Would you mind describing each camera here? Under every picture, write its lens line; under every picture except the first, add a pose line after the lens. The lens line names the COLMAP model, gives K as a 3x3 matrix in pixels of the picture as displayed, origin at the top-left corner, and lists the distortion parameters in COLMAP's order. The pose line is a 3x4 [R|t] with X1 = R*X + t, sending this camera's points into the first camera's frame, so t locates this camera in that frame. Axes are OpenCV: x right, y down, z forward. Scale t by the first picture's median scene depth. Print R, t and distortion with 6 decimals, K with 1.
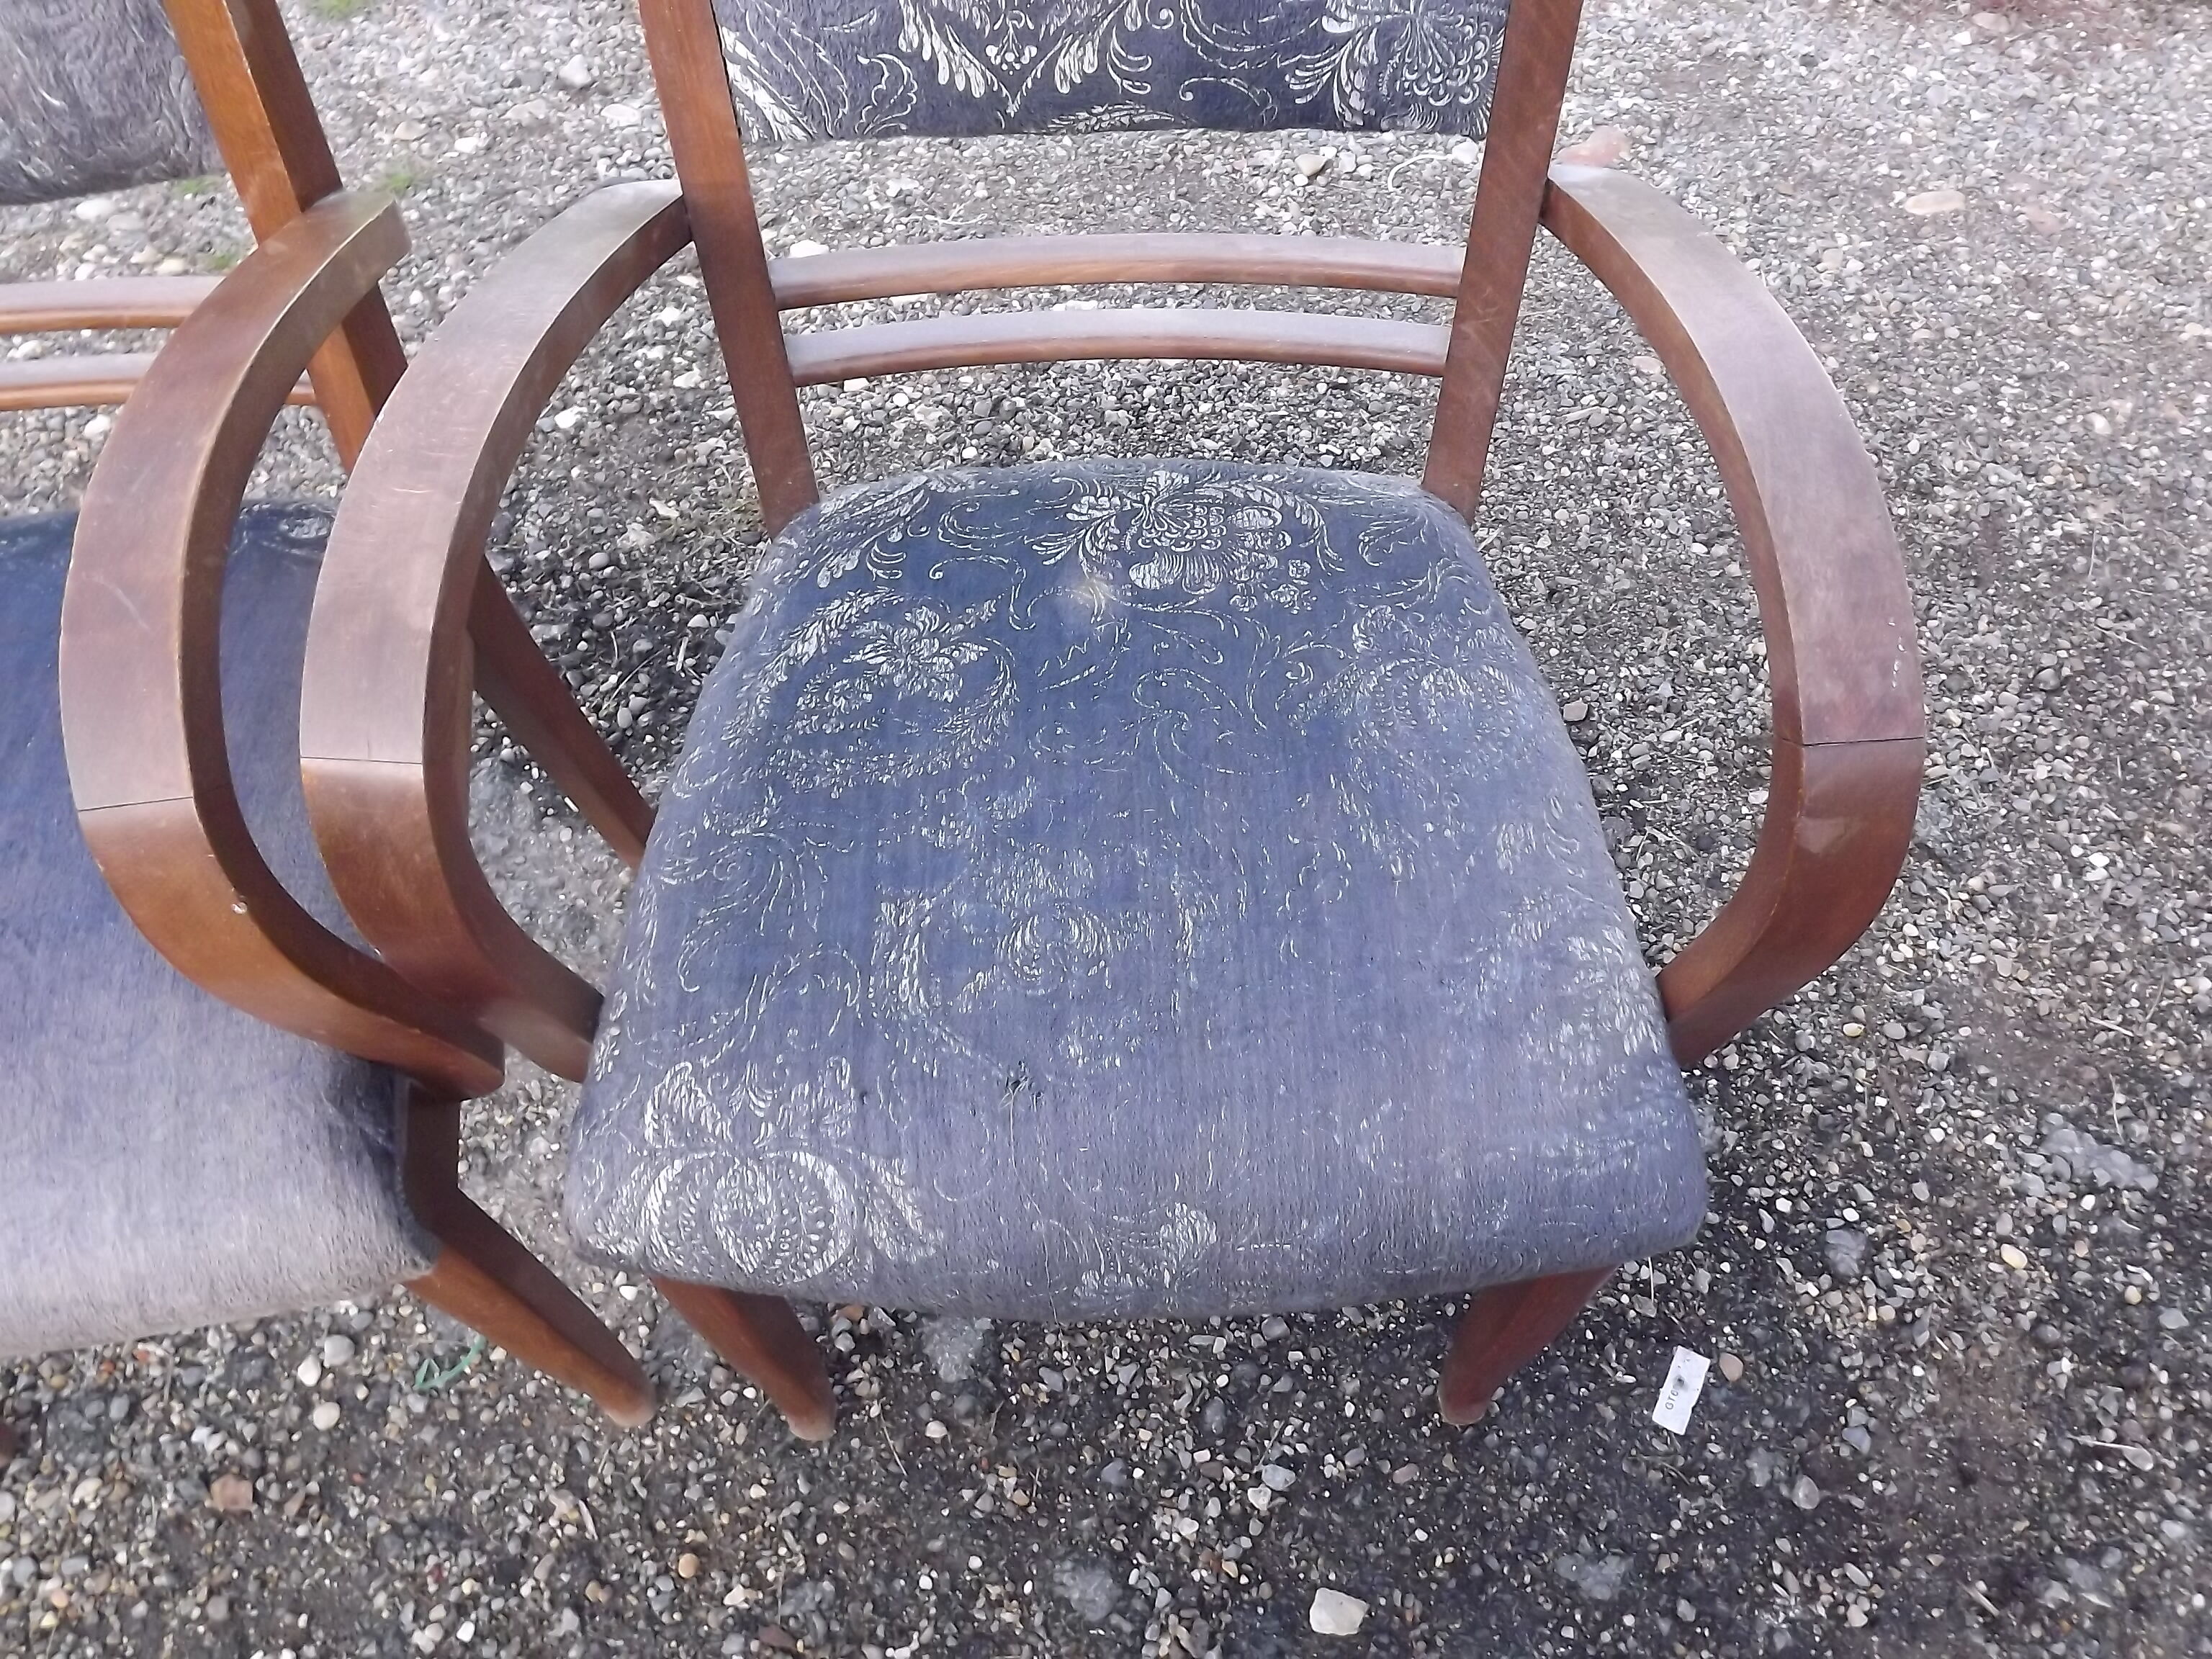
lens RADIAL K [[1597.5, 0, 1148.1], [0, 1597.5, 814.9], [0, 0, 1]] dist [-0.065861, 0.024682]
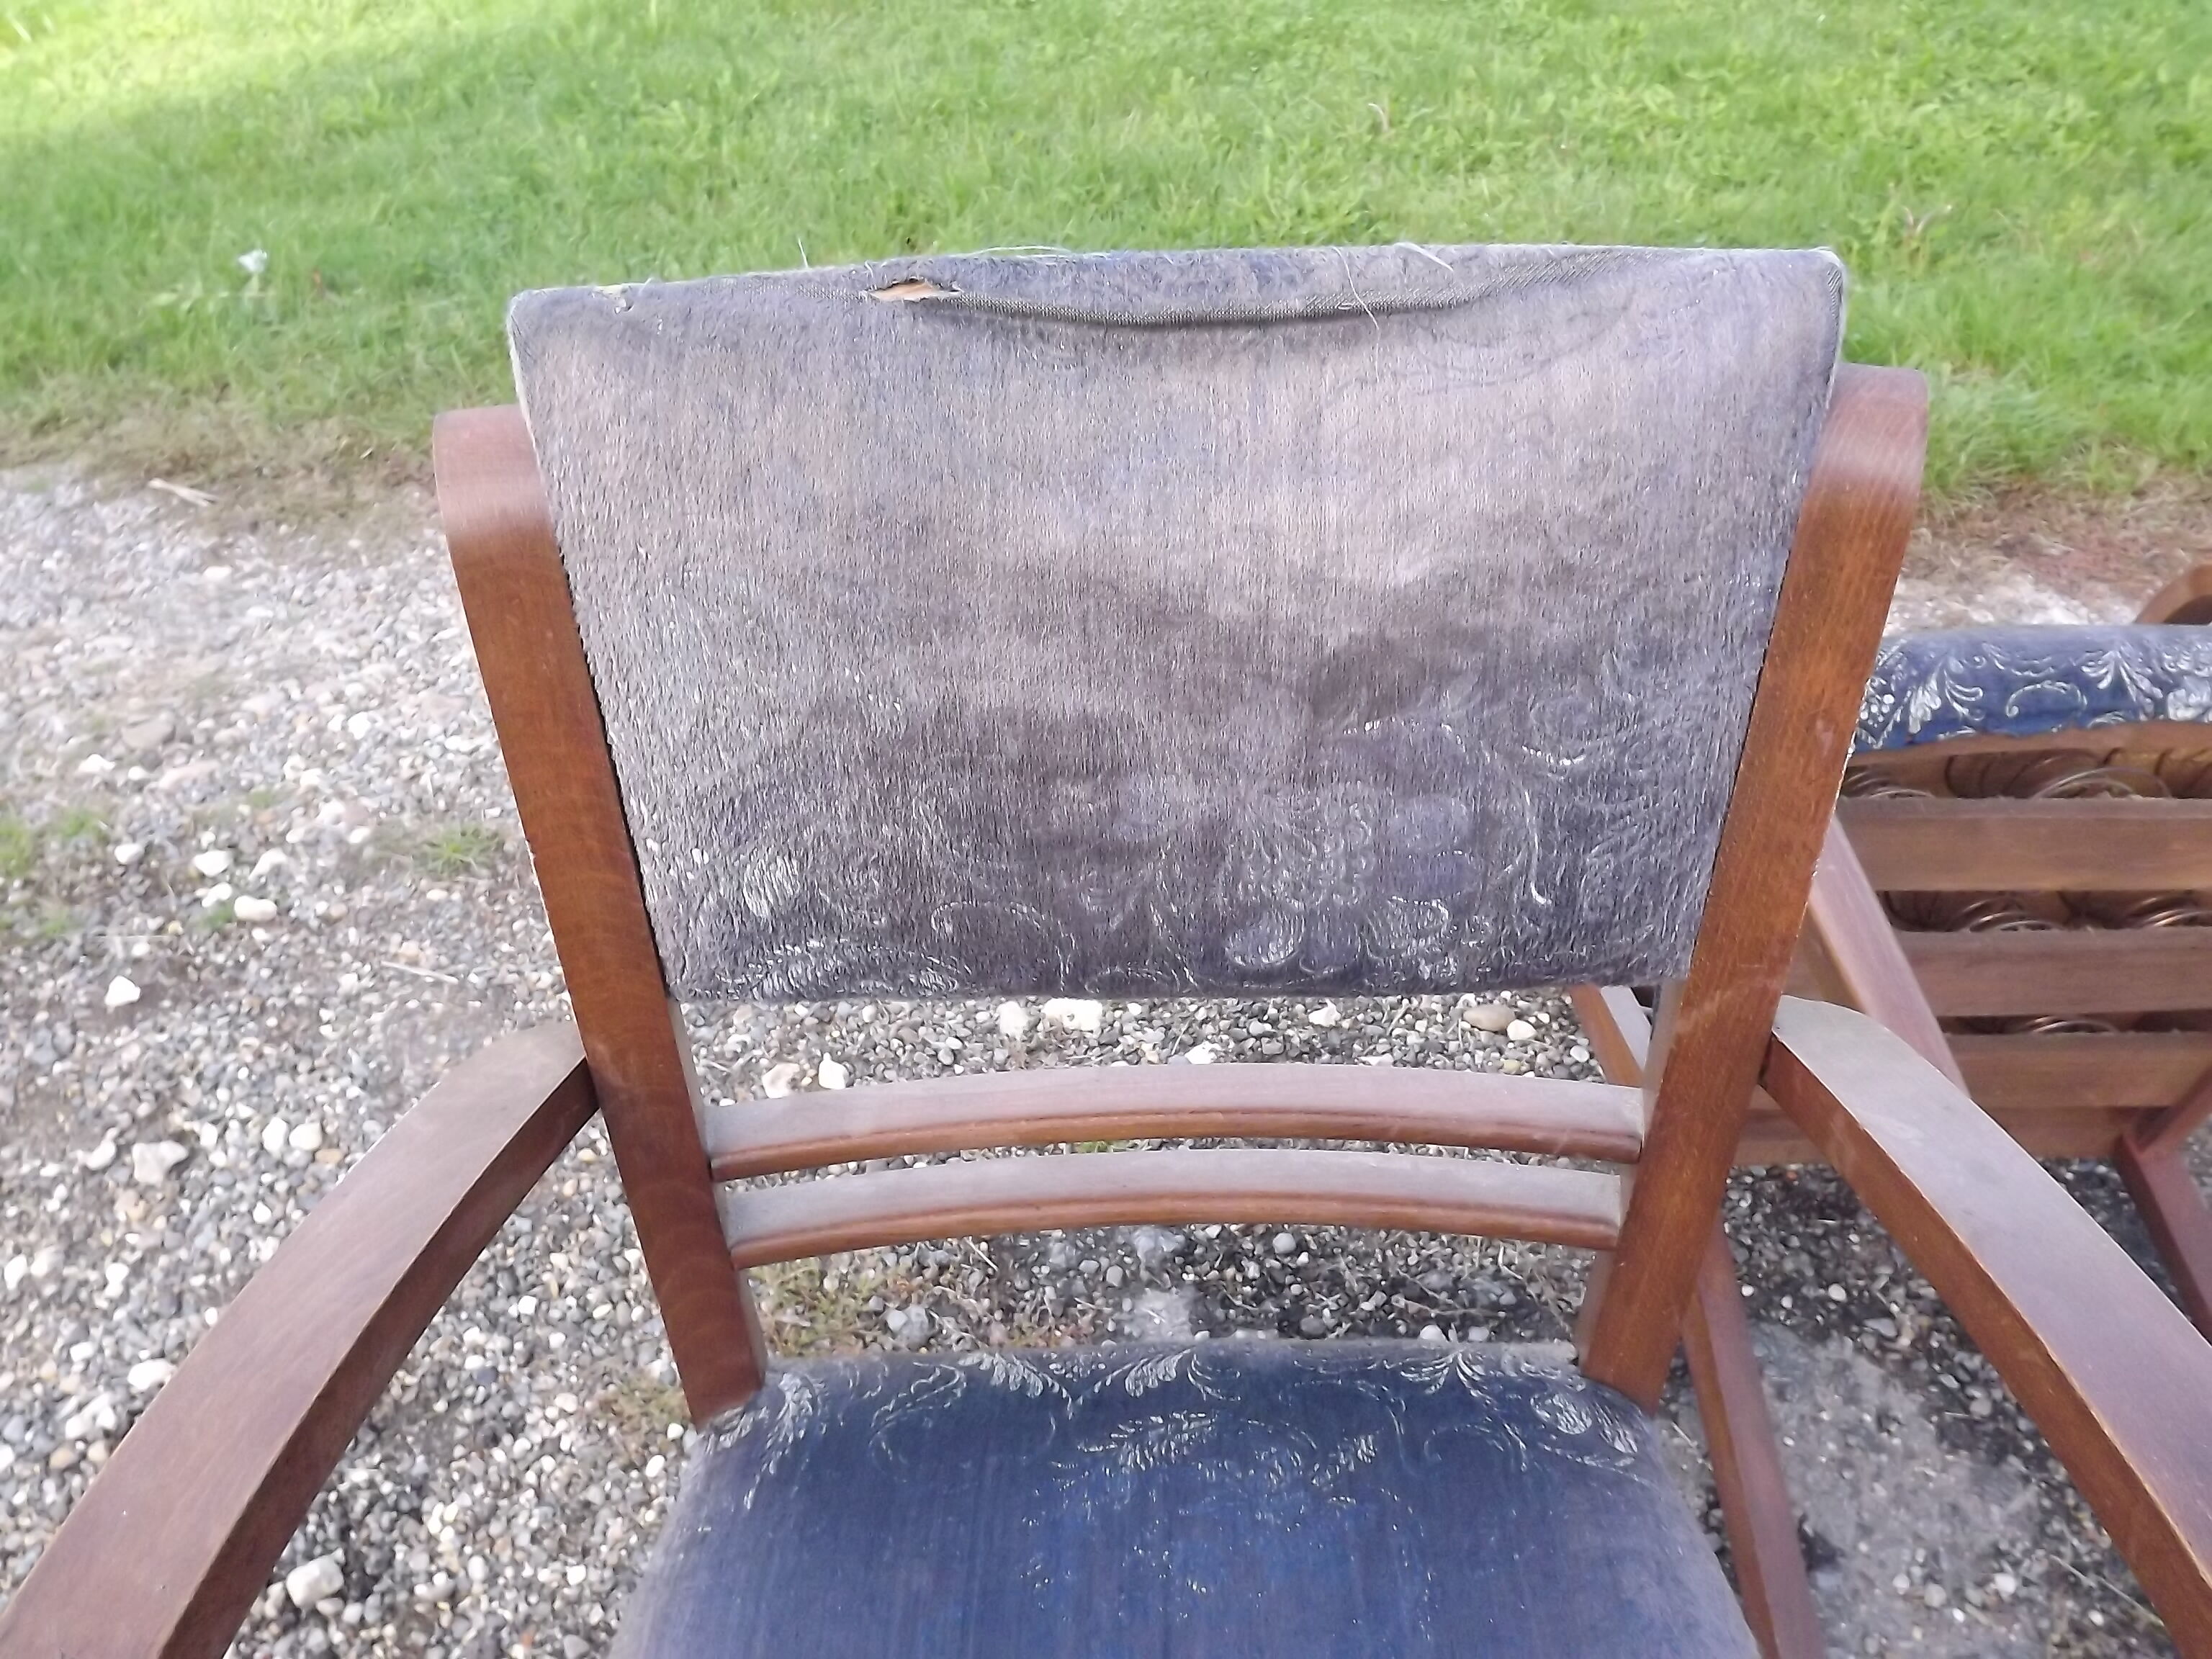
lens RADIAL K [[1597.5, 0, 1098.1], [0, 1597.5, 841.4], [0, 0, 1]] dist [-0.065861, 0.024682]
pose [[0.997437, 0.040612, -0.058912, -0.456006], [-0.055549, 0.958459, -0.279767, -0.139361], [0.045103, 0.282323, 0.958259, 0.142710]]
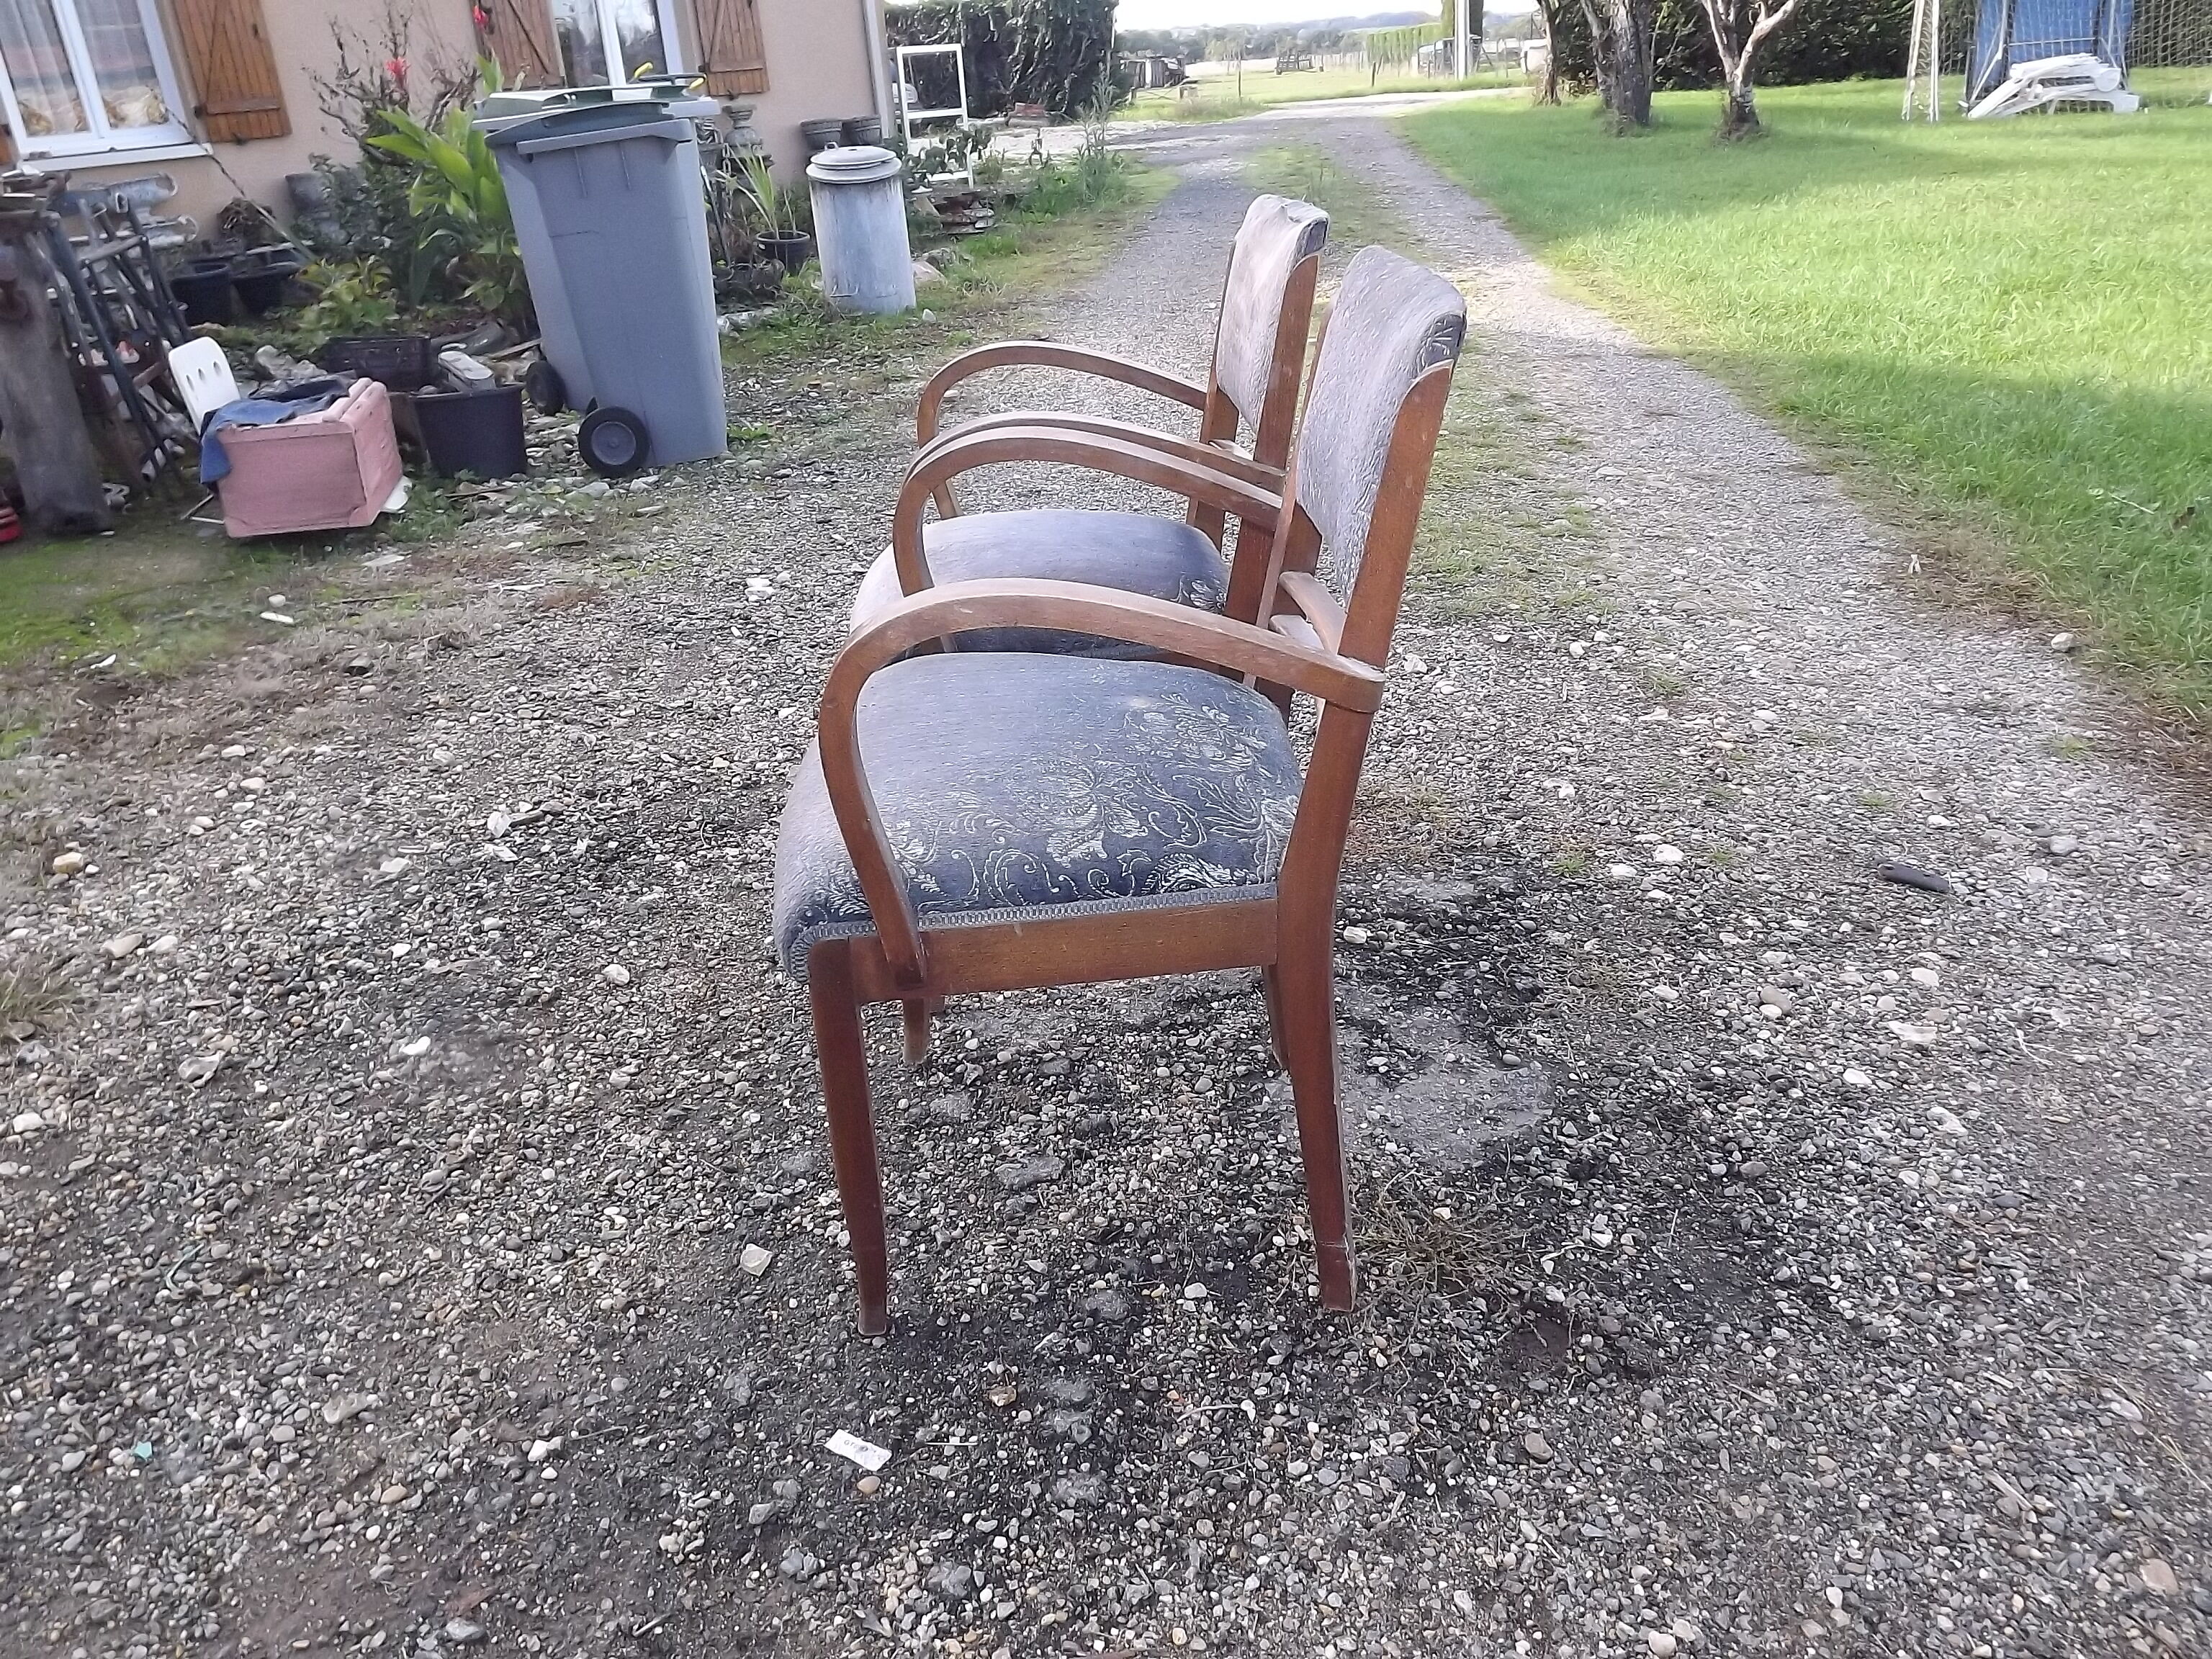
lens RADIAL K [[1597.5, 0, 1087.5], [0, 1597.5, 817.3], [0, 0, 1]] dist [-0.065861, 0.024682]
pose [[-0.019729, 0.443975, -0.895822, 0.993503], [-0.815676, 0.510994, 0.271216, -0.307253], [0.578173, 0.736051, 0.352058, 0.234544]]
